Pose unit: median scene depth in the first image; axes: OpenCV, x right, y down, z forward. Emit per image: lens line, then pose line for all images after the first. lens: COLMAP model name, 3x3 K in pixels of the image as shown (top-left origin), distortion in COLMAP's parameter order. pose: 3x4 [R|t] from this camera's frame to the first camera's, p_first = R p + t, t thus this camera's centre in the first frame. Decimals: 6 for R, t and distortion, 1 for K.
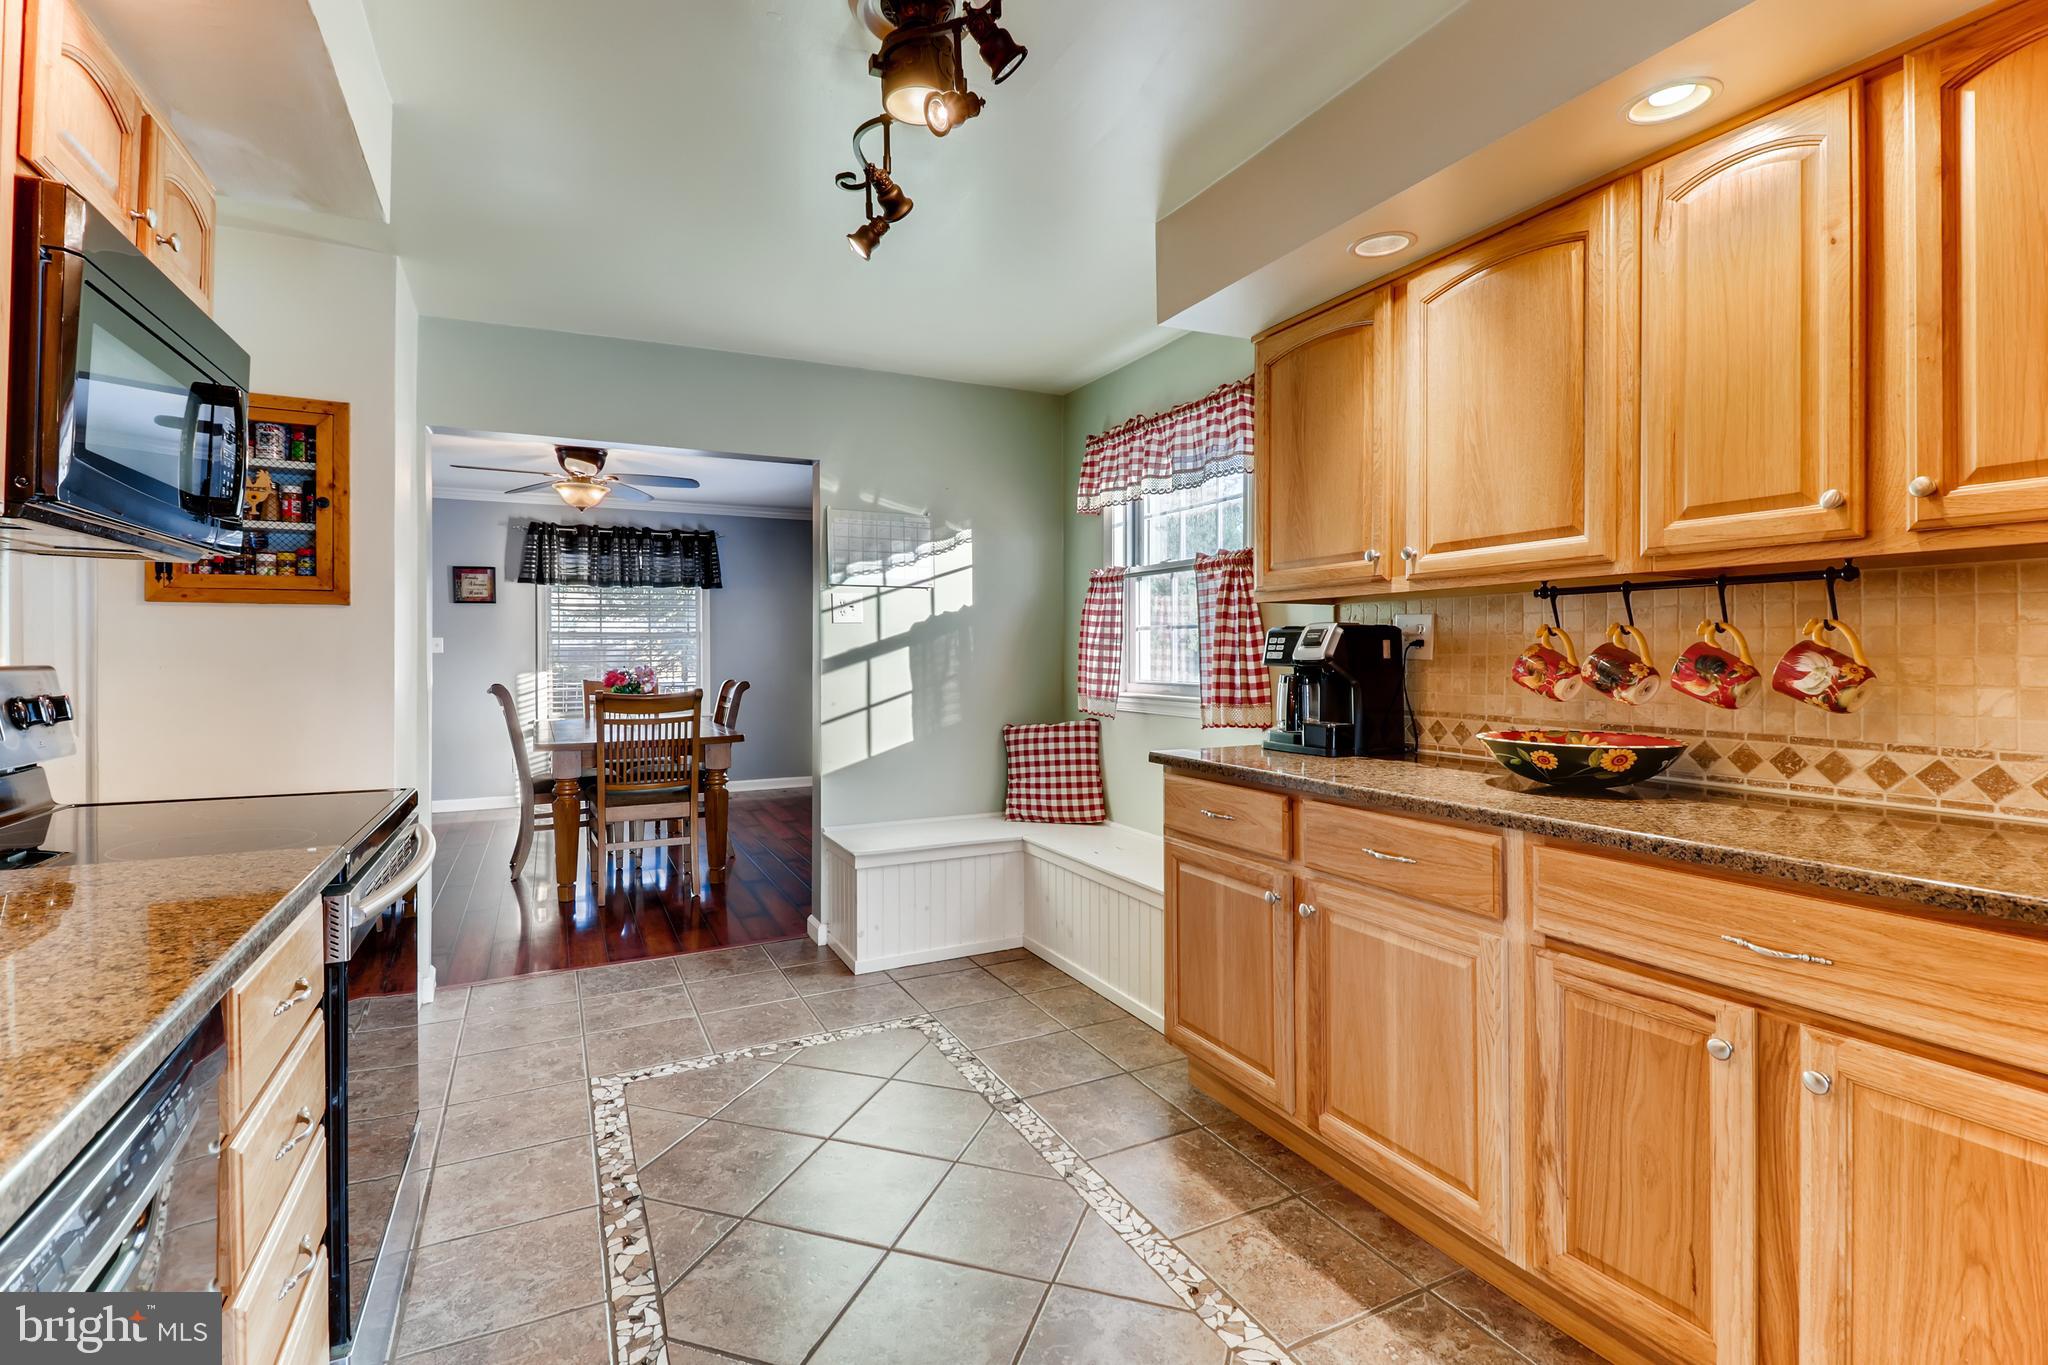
lens RADIAL K [[942.3, 0, 1032.3], [0, 942.3, 655.4], [0, 0, 1]] dist [0.020439, -0.014033]
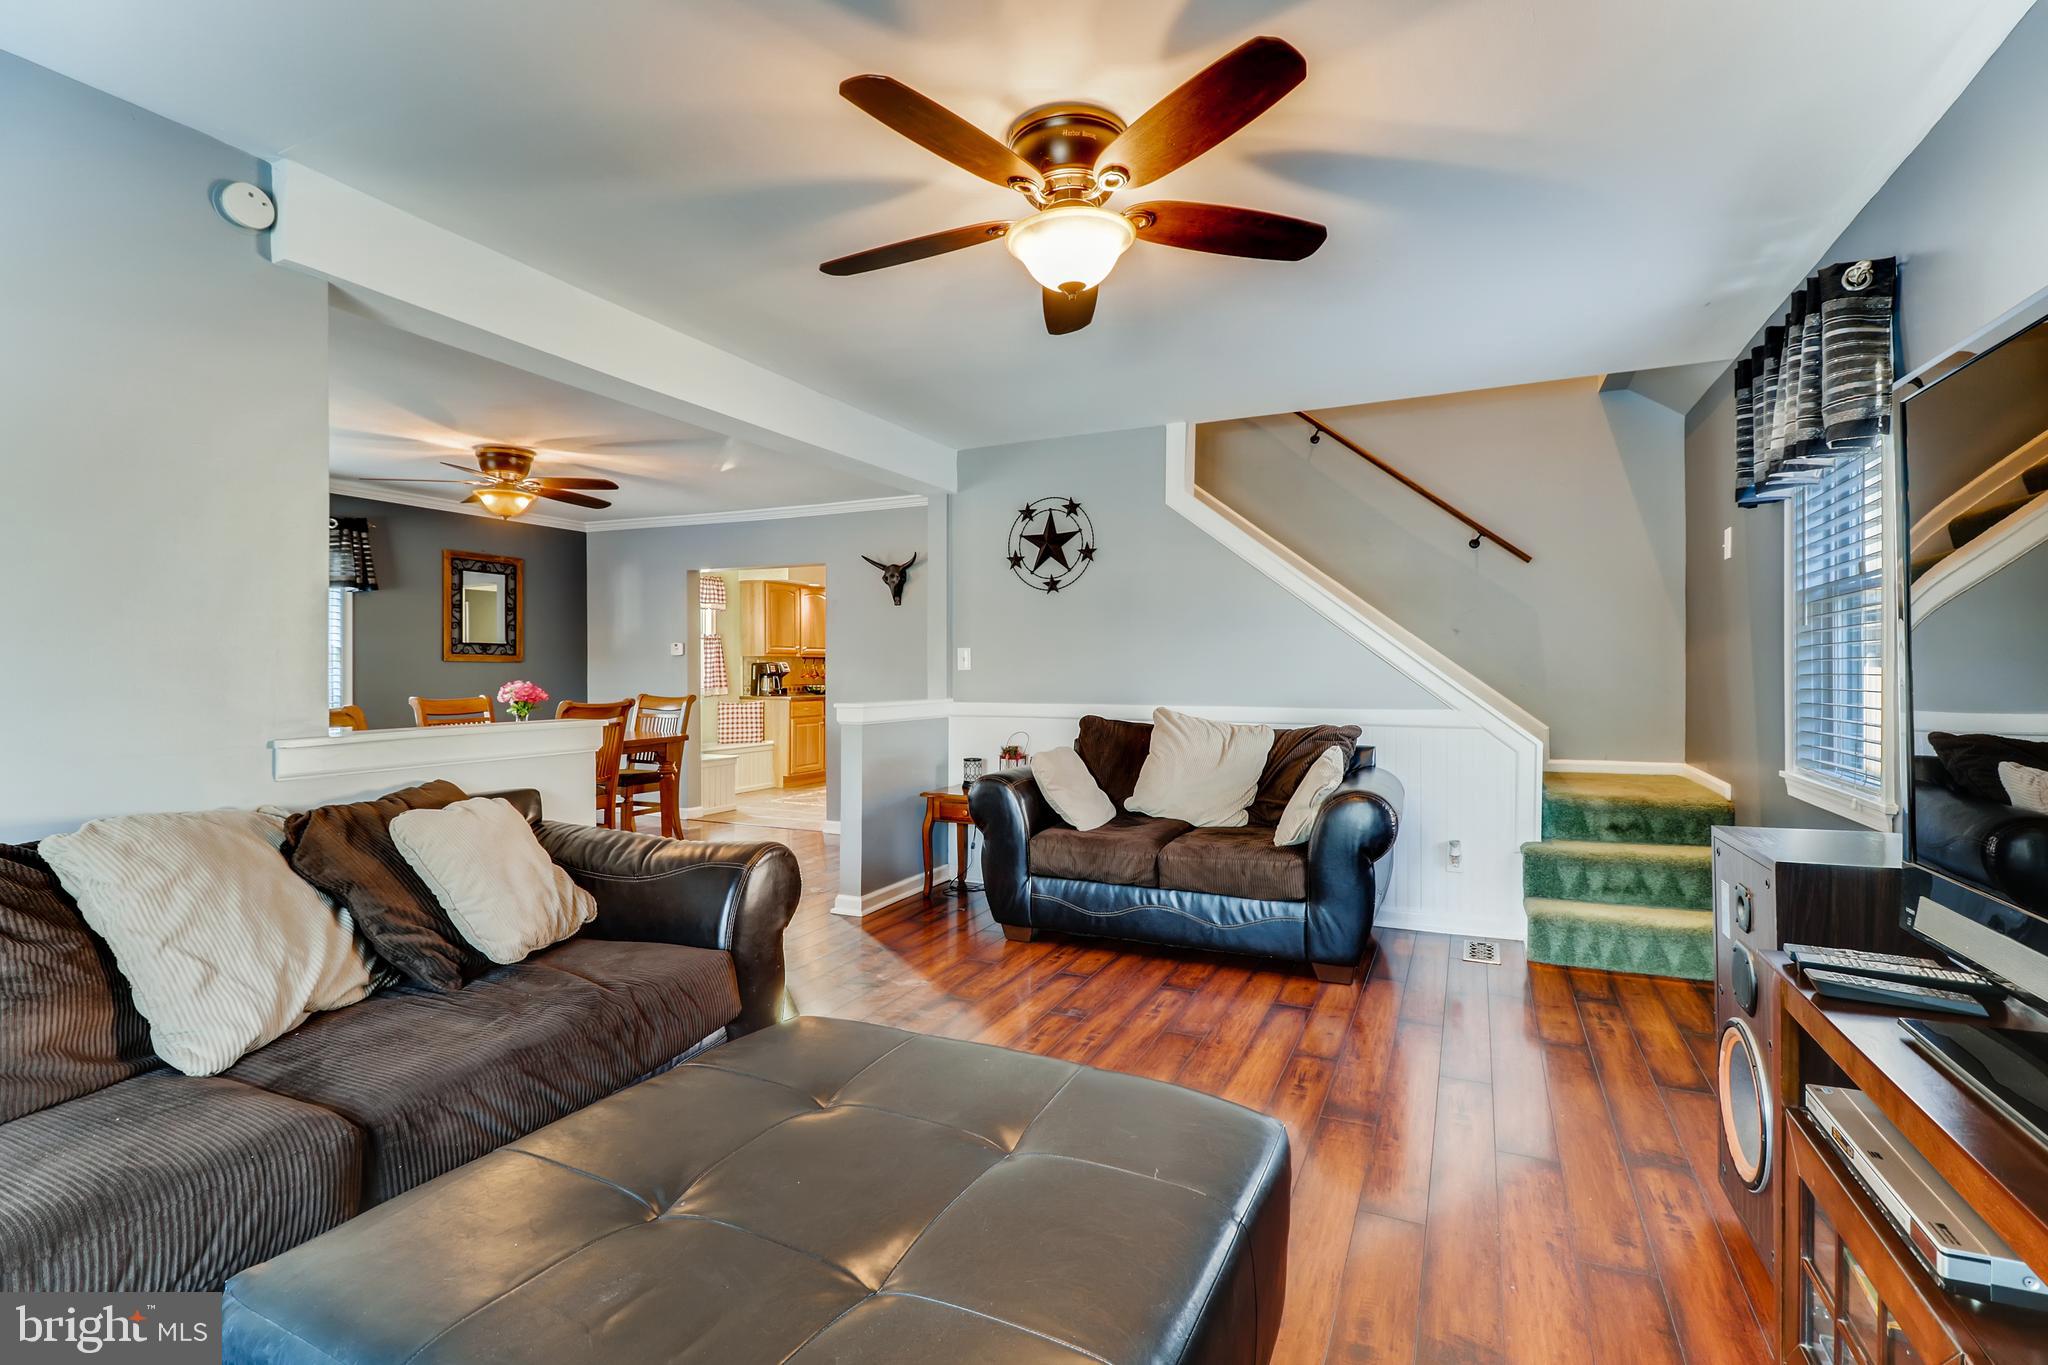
lens RADIAL K [[908.4, 0, 1031.7], [0, 908.4, 670.3], [0, 0, 1]] dist [0.000384, -0.011563]
pose [[-0.619216, 0.000278, 0.785220, -2.097093], [0.003005, 0.999993, 0.002015, -0.003116], [-0.785215, 0.003608, -0.619213, 1.593809]]
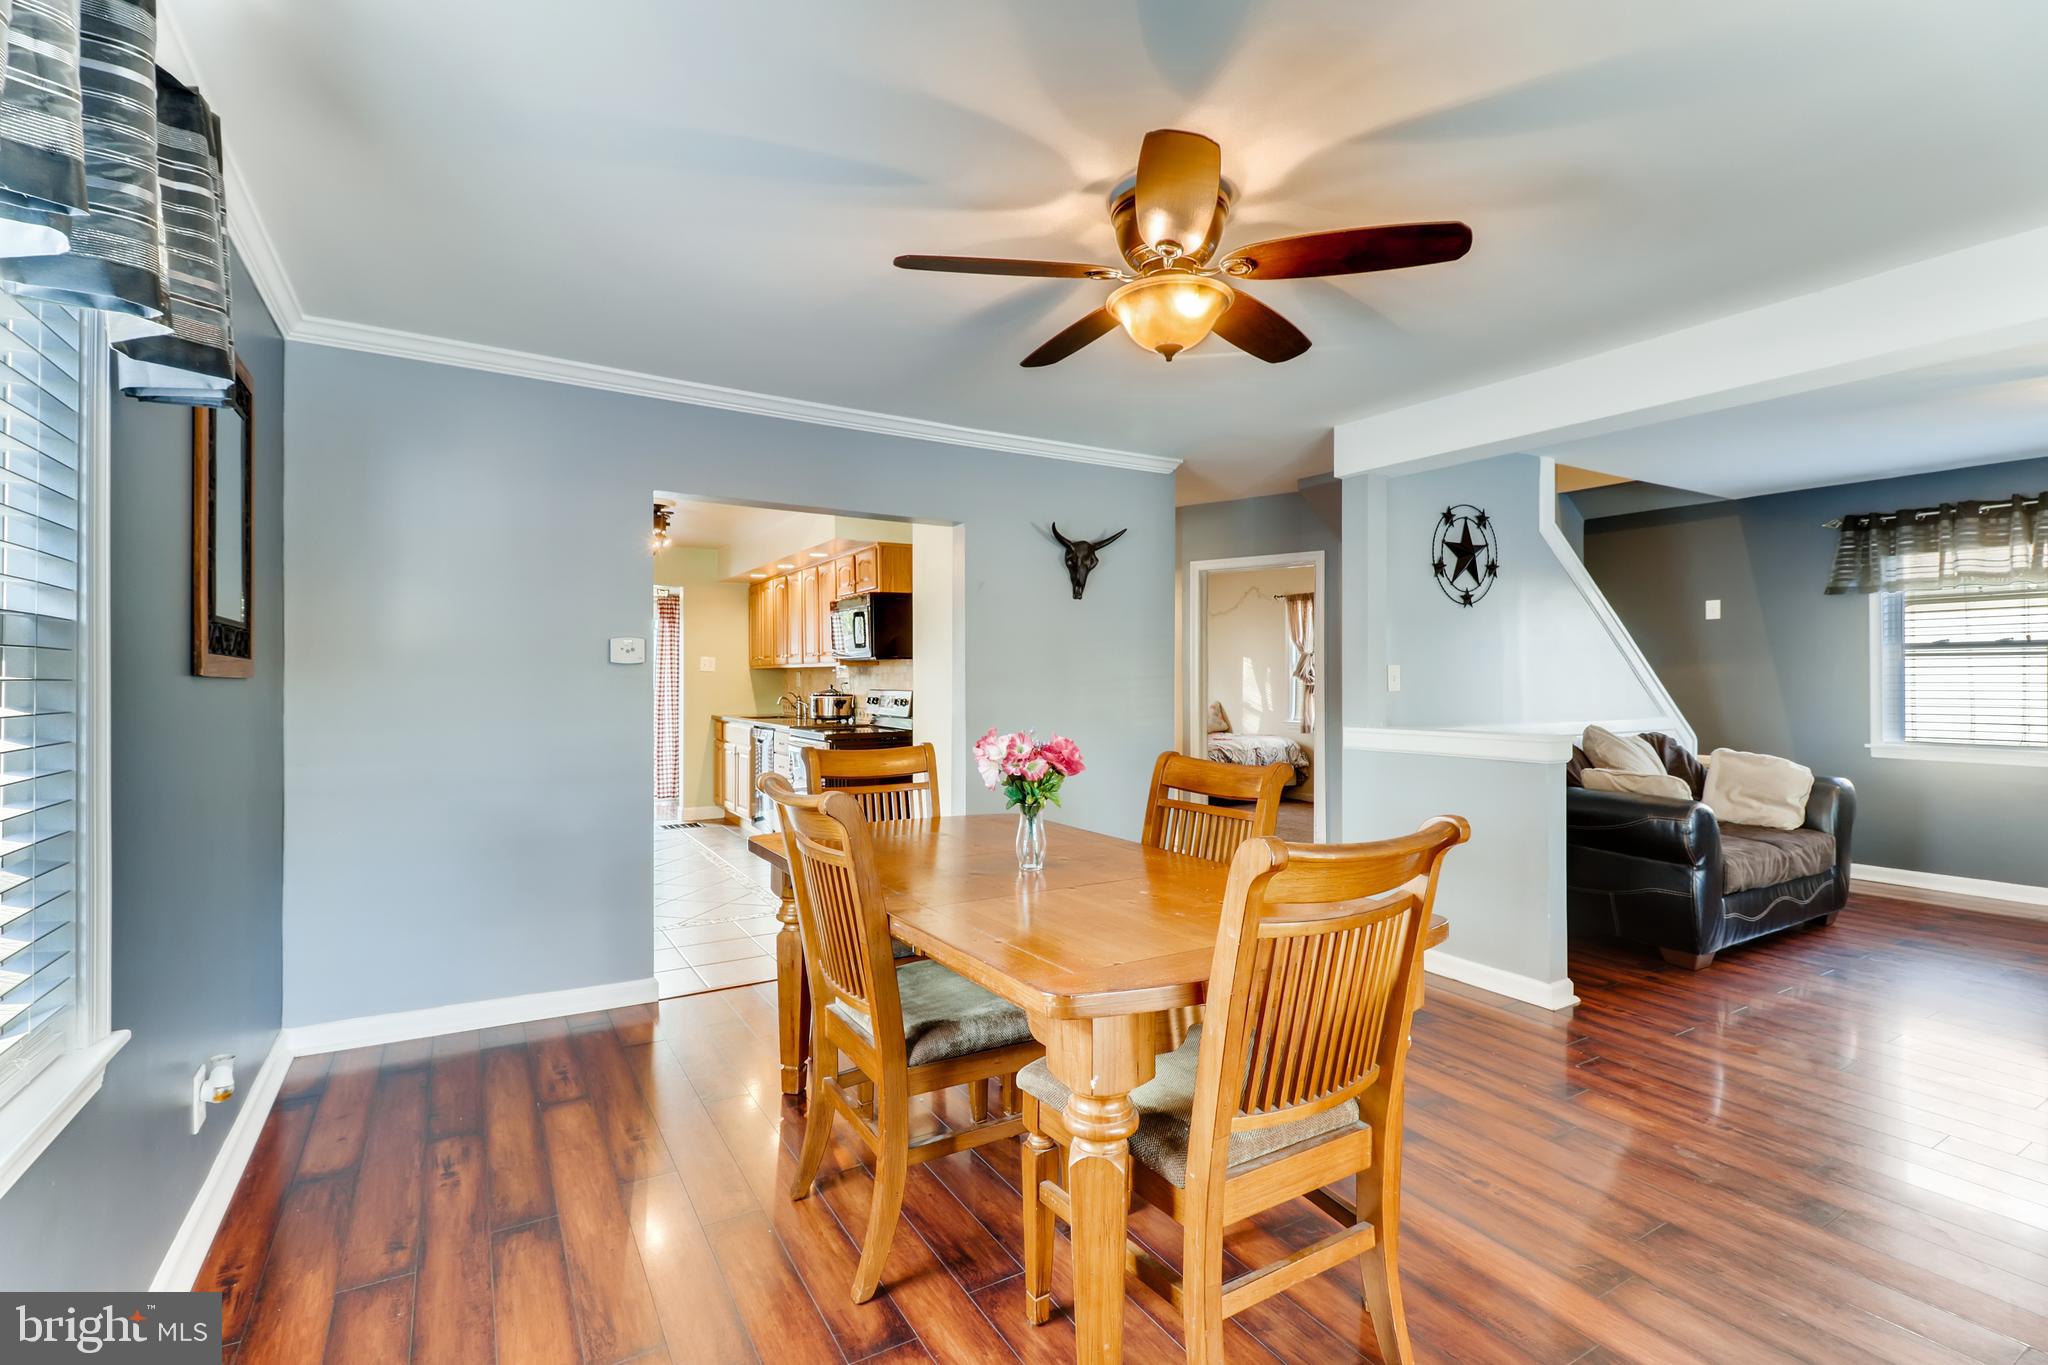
lens RADIAL K [[933.0, 0, 1031.4], [0, 933.0, 672.0], [0, 0, 1]] dist [0.021495, -0.015479]
pose [[-0.997293, 0.002736, -0.073476, -0.535124], [0.002869, 0.999994, -0.001704, -0.022253], [0.073471, -0.001910, -0.997296, 1.949435]]
